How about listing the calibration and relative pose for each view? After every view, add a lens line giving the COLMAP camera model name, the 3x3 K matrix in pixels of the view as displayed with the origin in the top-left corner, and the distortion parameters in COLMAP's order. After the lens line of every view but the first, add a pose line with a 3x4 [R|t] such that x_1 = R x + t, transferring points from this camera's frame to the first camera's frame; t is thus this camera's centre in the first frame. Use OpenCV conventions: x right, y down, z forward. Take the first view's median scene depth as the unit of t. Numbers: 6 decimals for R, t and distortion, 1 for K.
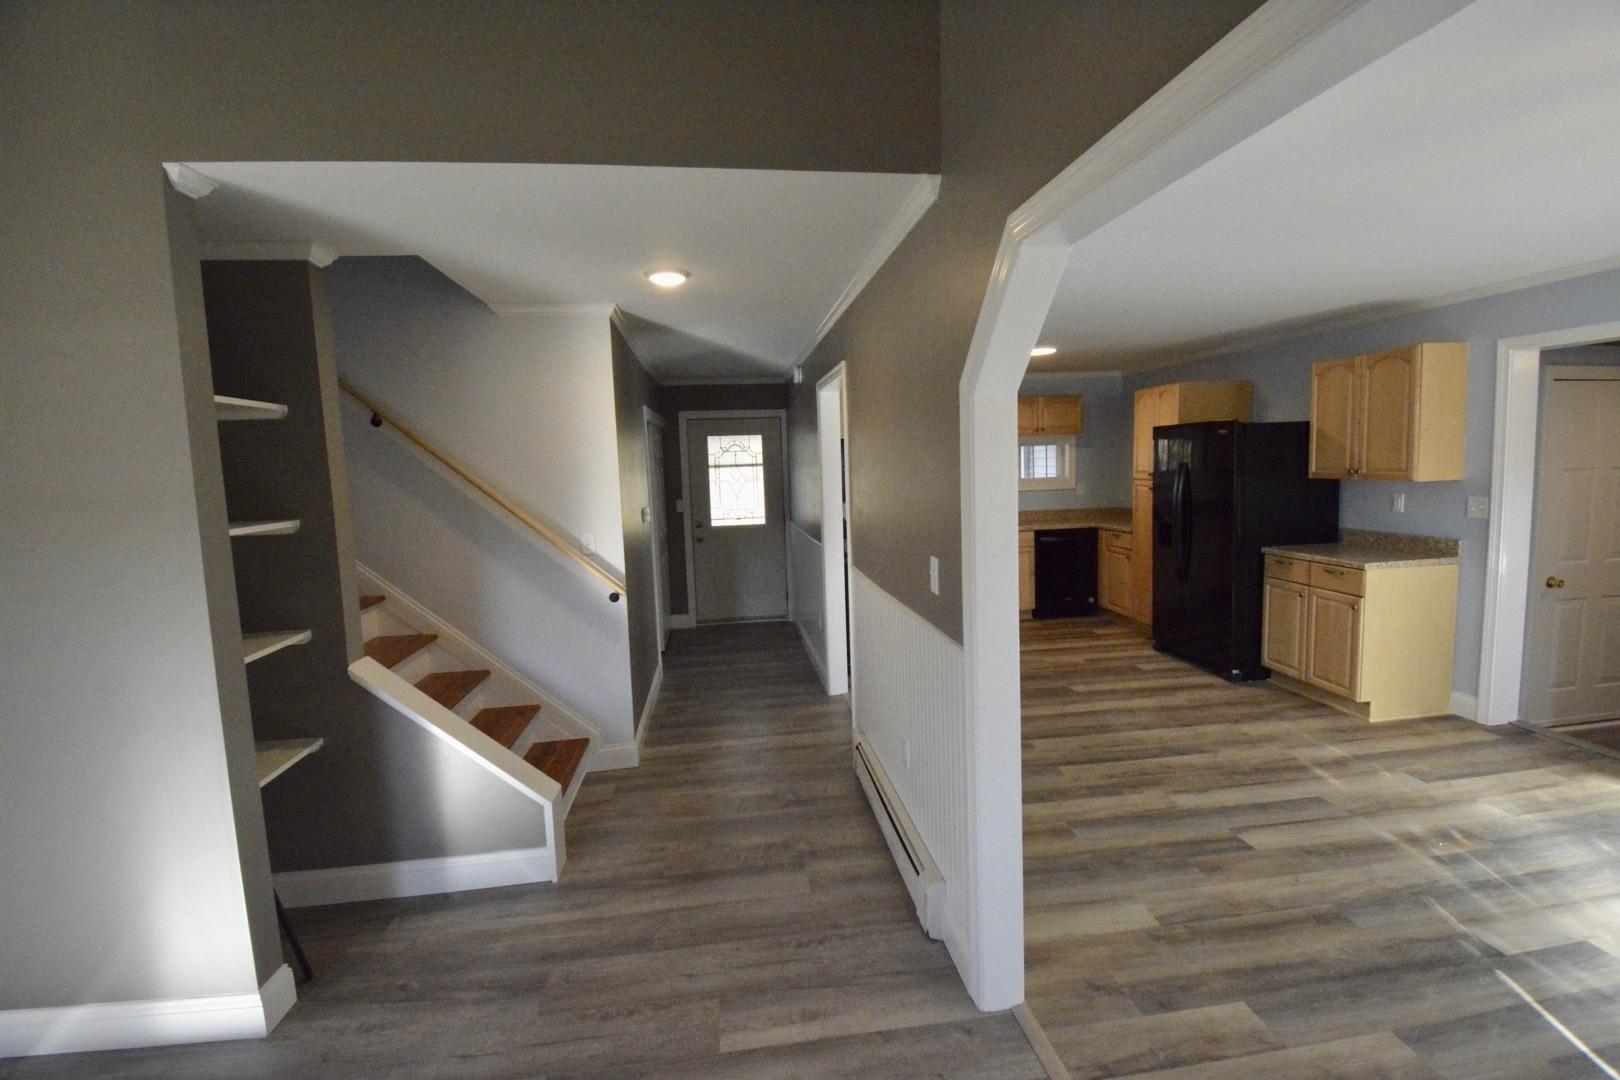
lens RADIAL K [[727.9, 0, 810.0], [0, 727.9, 540.0], [0, 0, 1]] dist [-0.002803, -0.000517]
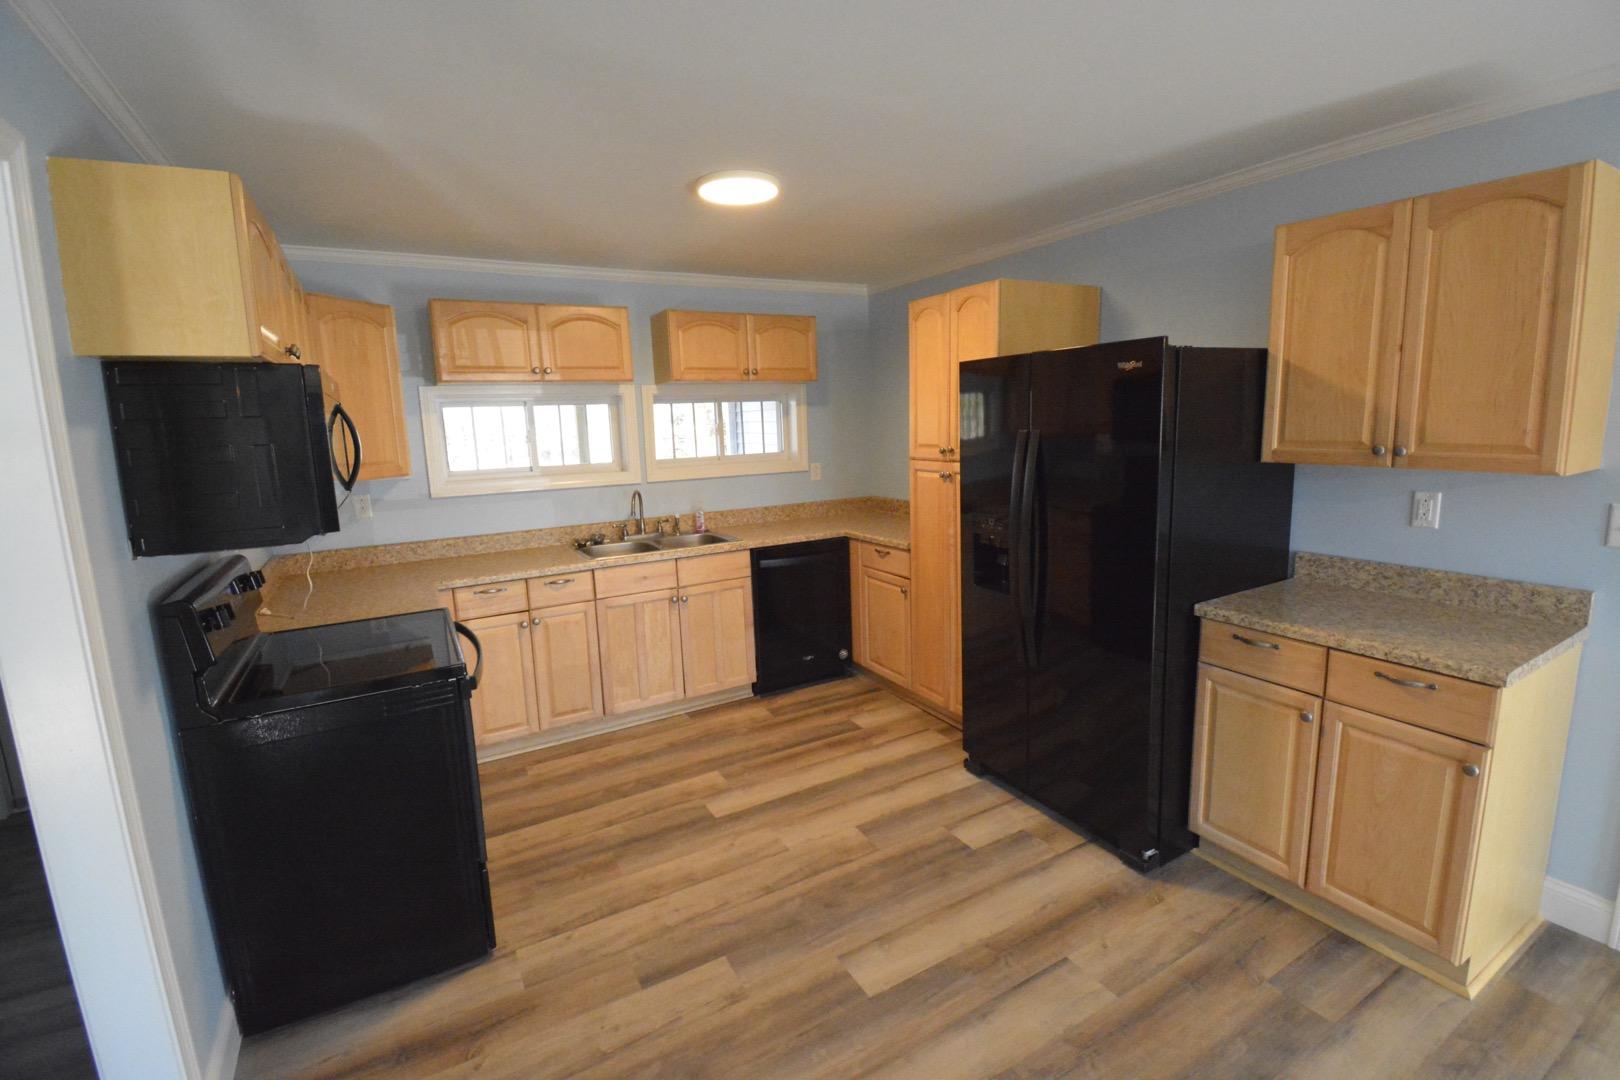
lens RADIAL K [[727.9, 0, 810.0], [0, 727.9, 540.0], [0, 0, 1]] dist [-0.002803, -0.000517]
pose [[0.926155, -0.058781, 0.372534, 0.199053], [0.040567, 0.997575, 0.056552, -0.072166], [-0.374955, -0.037264, 0.926294, 0.644582]]
